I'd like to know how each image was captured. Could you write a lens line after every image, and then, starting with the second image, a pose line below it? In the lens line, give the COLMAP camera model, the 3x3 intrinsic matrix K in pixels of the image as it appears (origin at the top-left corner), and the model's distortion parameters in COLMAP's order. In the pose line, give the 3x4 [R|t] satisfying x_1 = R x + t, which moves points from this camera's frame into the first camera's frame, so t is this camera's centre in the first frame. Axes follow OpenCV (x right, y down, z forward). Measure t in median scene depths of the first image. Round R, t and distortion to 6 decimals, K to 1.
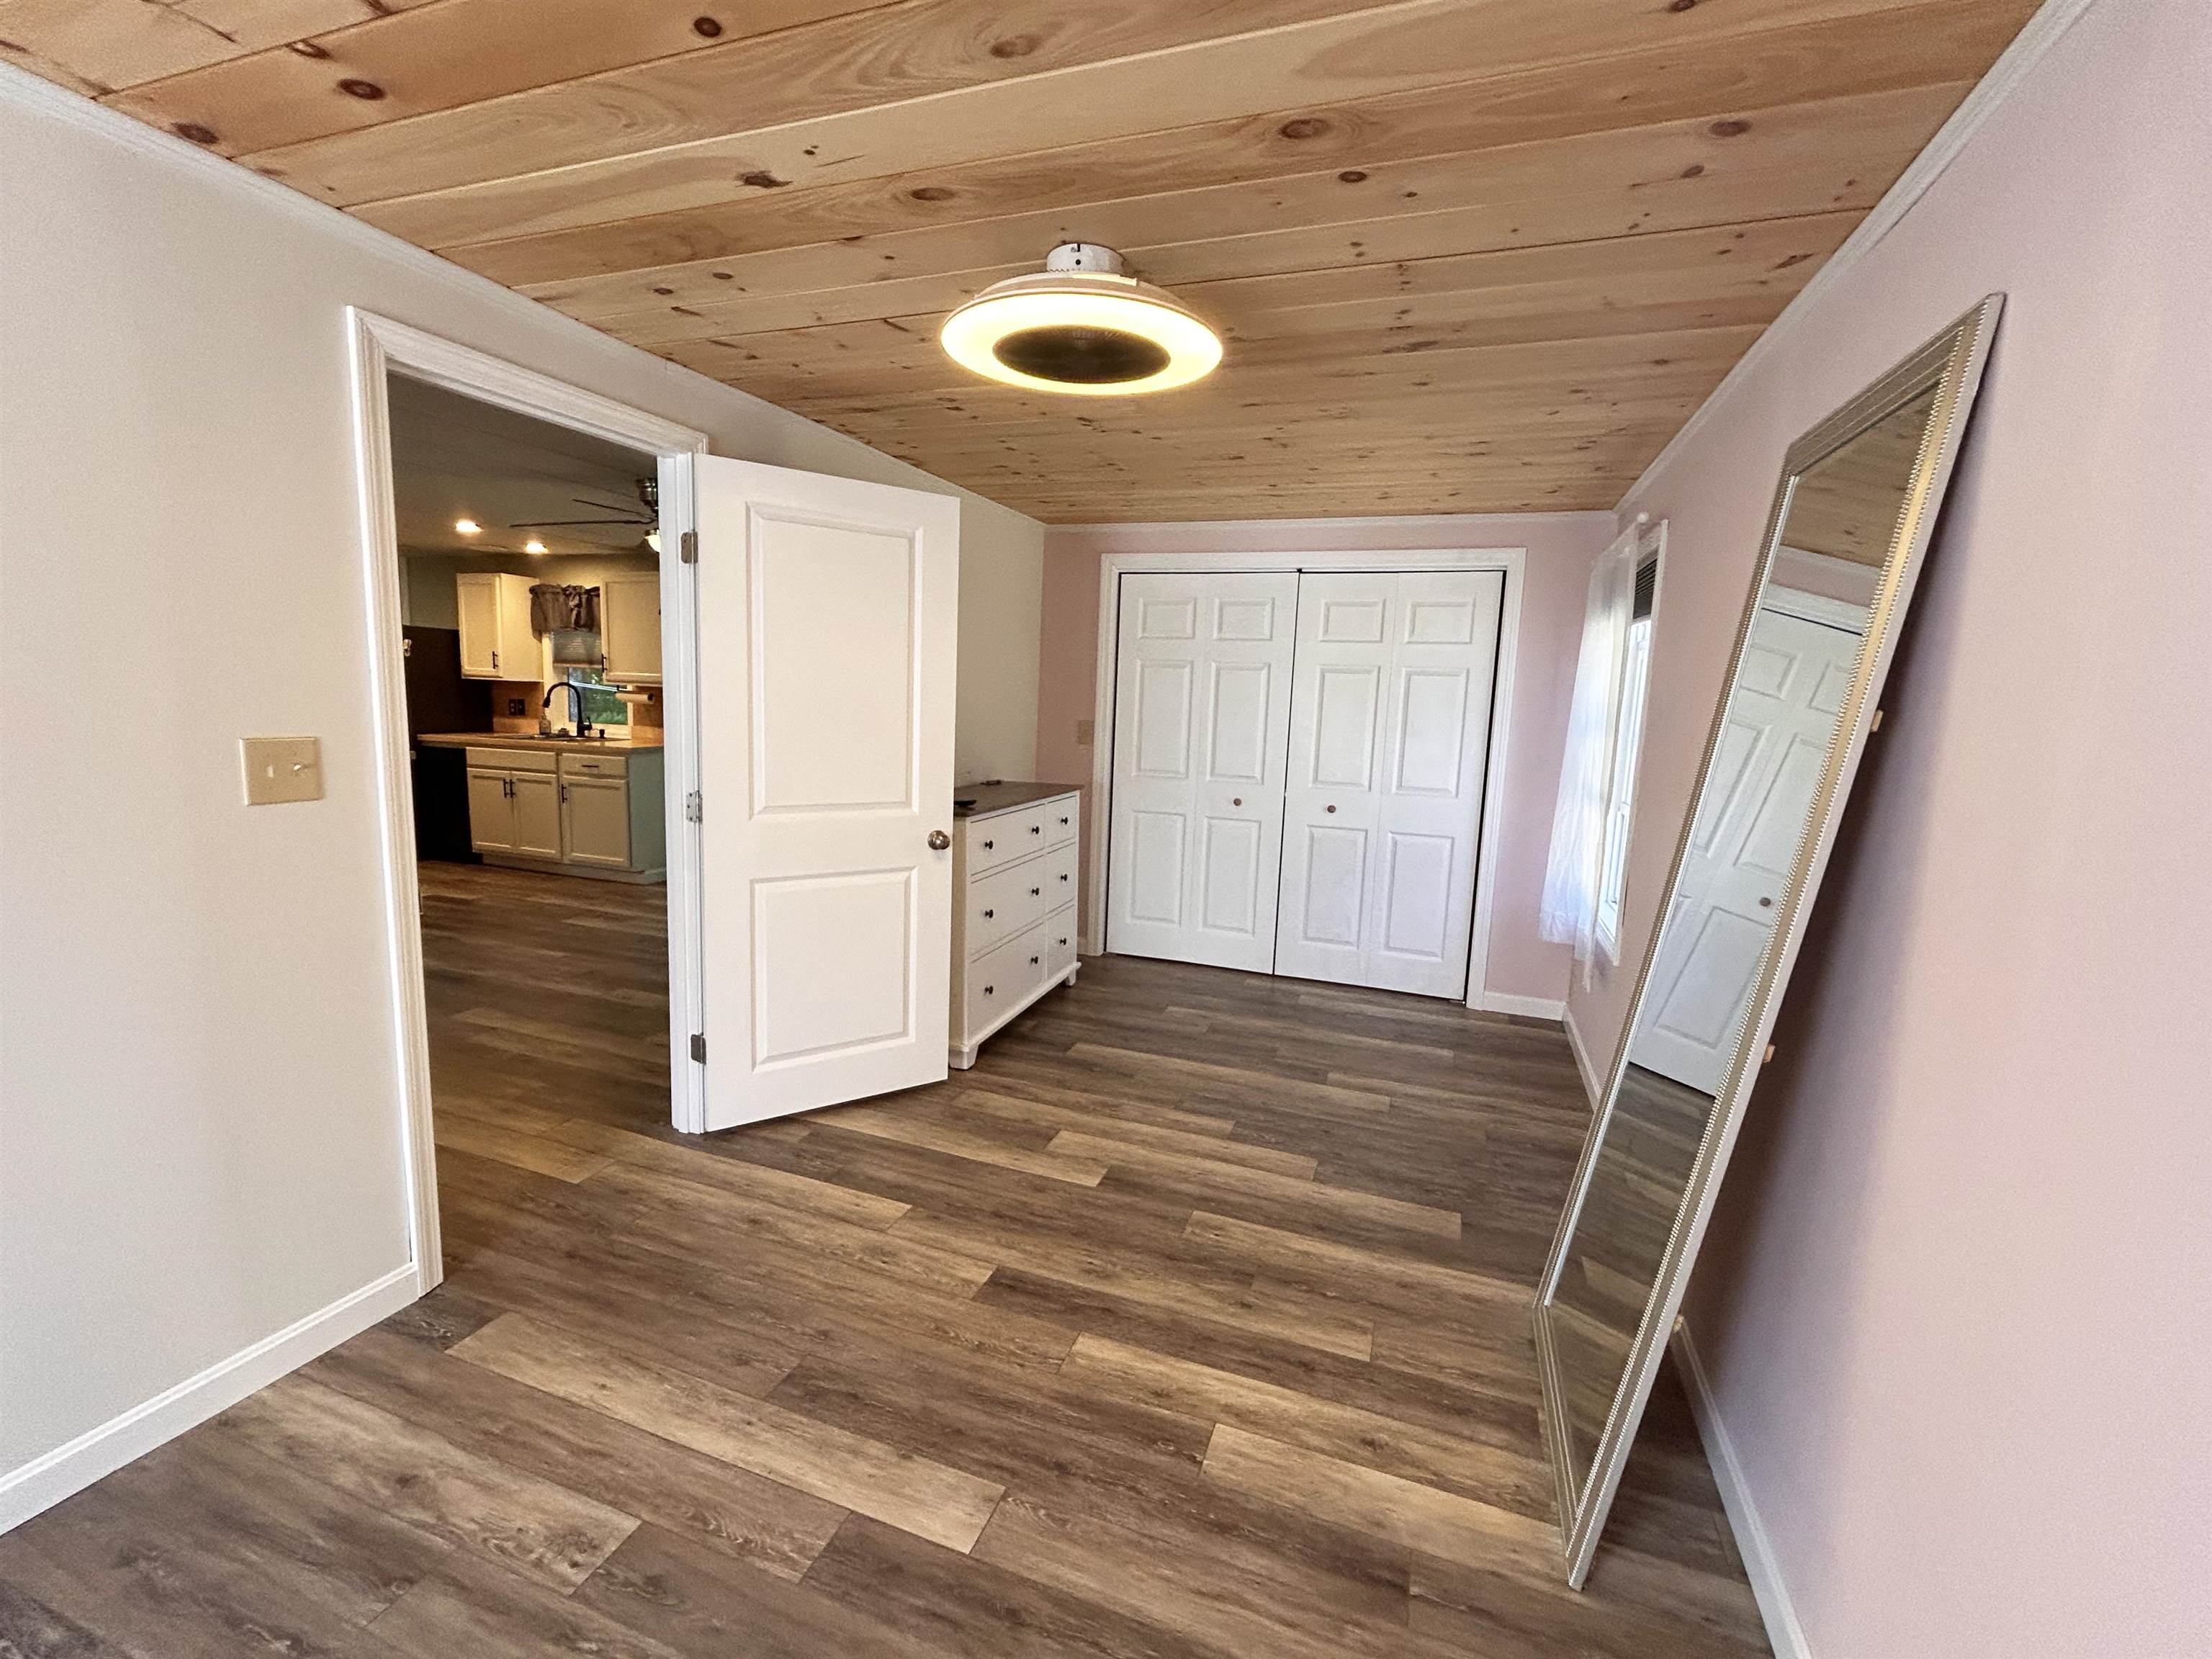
lens RADIAL K [[963.8, 0, 1101.3], [0, 963.8, 826.8], [0, 0, 1]] dist [0.000715, -0.000574]
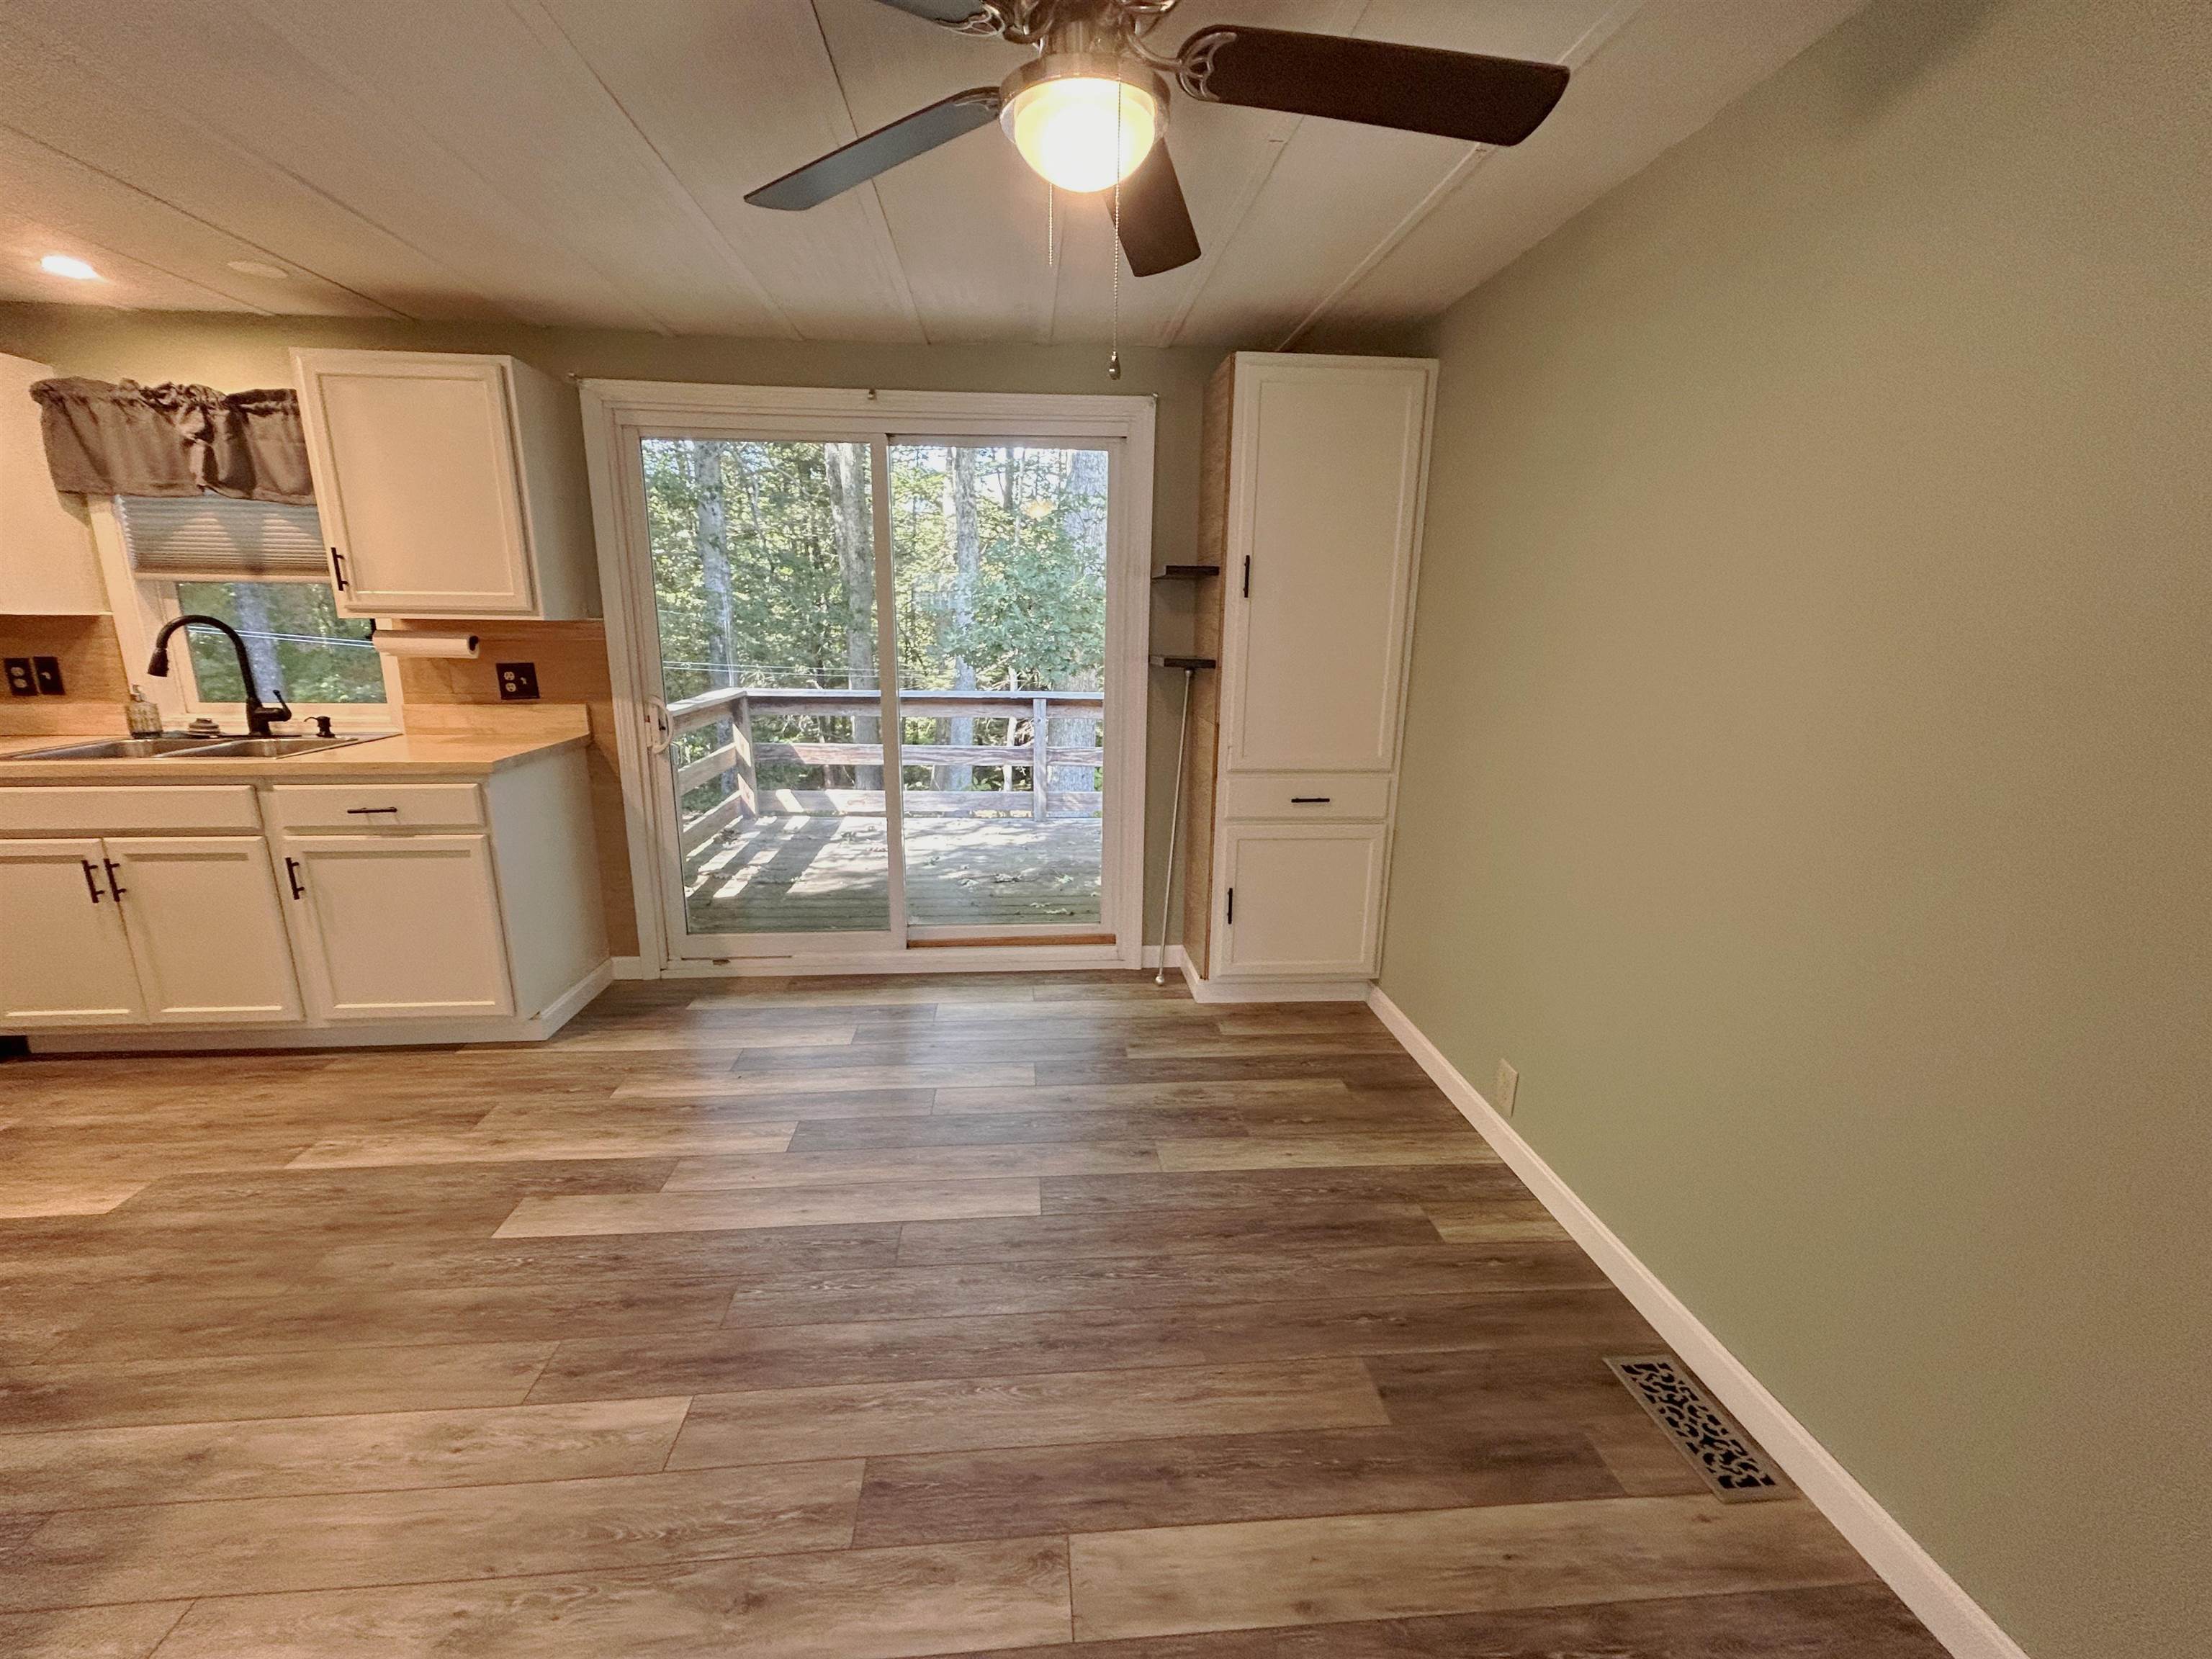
lens RADIAL K [[891.8, 0, 1104.8], [0, 891.8, 828.4], [0, 0, 1]] dist [-0.004705, -0.000006]
pose [[0.902072, -0.119433, 0.414732, -0.364141], [0.076512, 0.989981, 0.118672, -0.070486], [-0.424750, -0.075319, 0.902172, 0.455200]]
